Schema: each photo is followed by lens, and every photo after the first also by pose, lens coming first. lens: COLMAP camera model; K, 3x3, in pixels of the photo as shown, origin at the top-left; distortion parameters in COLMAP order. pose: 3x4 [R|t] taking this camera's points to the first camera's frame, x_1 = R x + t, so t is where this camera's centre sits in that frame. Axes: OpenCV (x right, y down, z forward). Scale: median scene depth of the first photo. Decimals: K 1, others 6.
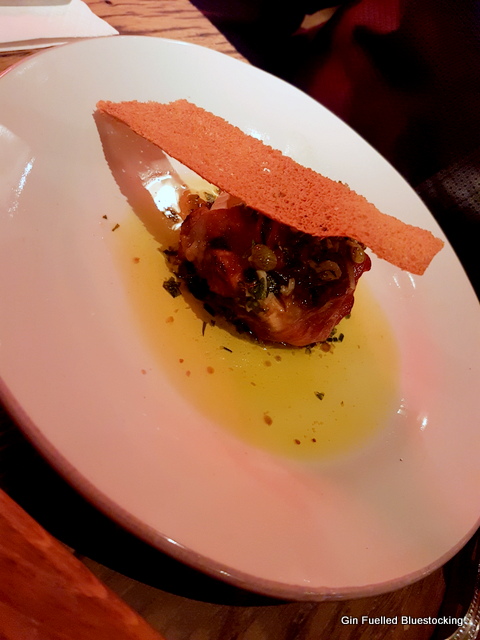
lens RADIAL K [[489.8, 0, 245.3], [0, 489.8, 320.0], [0, 0, 1]] dist [0.004526, -0.080360]
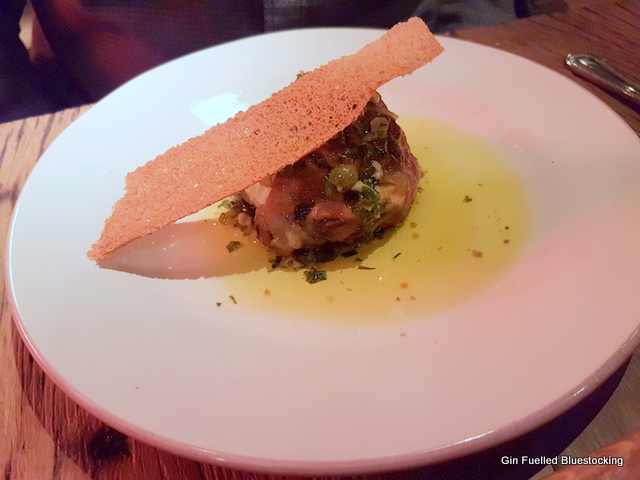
lens RADIAL K [[489.8, 0, 320.0], [0, 489.8, 243.8], [0, 0, 1]] dist [0.004526, -0.080360]
pose [[0.459833, -0.880952, 0.111698, -0.200668], [0.872420, 0.471638, 0.128221, -0.217329], [-0.165638, 0.038487, 0.985435, 0.040298]]
